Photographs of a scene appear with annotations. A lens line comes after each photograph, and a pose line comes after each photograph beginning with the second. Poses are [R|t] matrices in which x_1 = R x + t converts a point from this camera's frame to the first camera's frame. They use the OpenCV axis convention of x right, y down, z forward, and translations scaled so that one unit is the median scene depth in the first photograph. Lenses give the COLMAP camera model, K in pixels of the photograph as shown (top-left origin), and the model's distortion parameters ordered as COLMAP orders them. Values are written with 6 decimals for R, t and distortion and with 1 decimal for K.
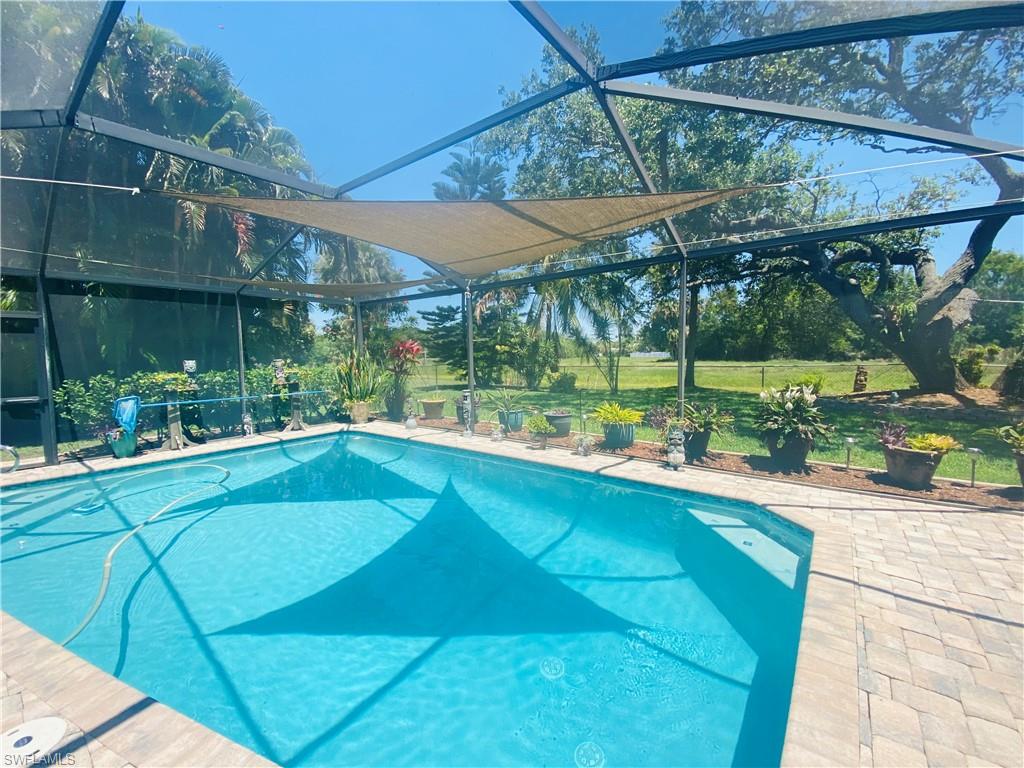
lens RADIAL K [[408.0, 0, 505.7], [0, 408.0, 388.0], [0, 0, 1]] dist [0.015706, -0.016675]
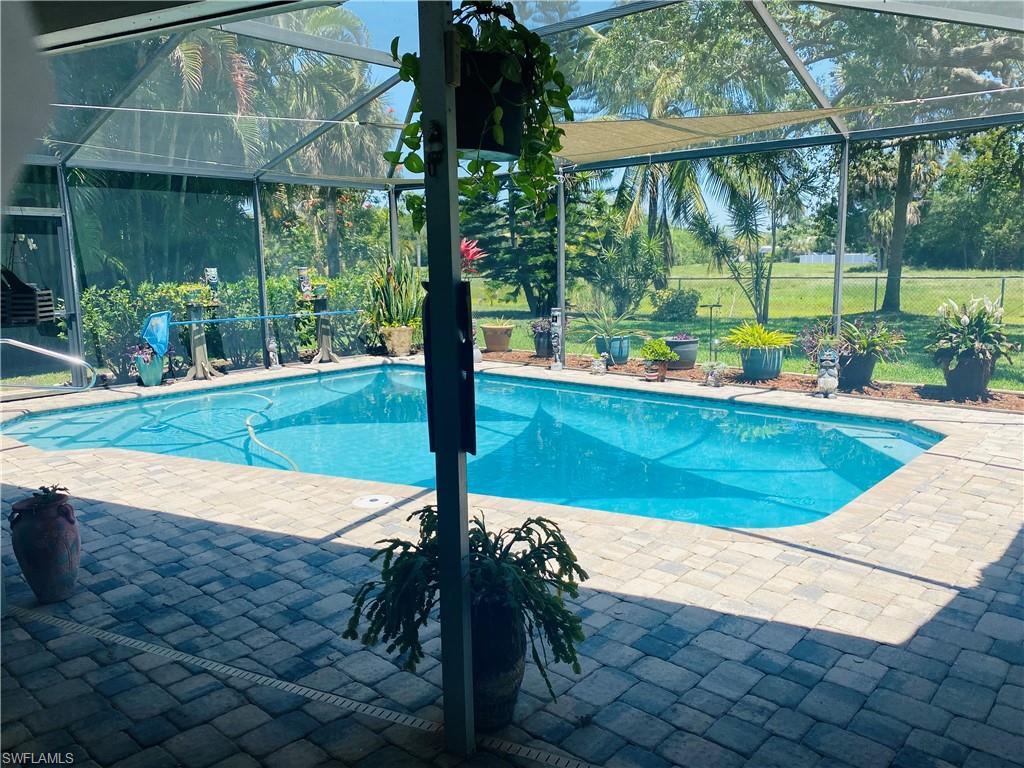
lens RADIAL K [[790.9, 0, 512.0], [0, 790.9, 384.0], [0, 0, 1]] dist [0.063209, -0.108955]
pose [[0.998717, 0.005594, -0.050331, -0.091448], [-0.001854, 0.997254, 0.074037, 0.032661], [0.050607, -0.073849, 0.995985, -0.409819]]
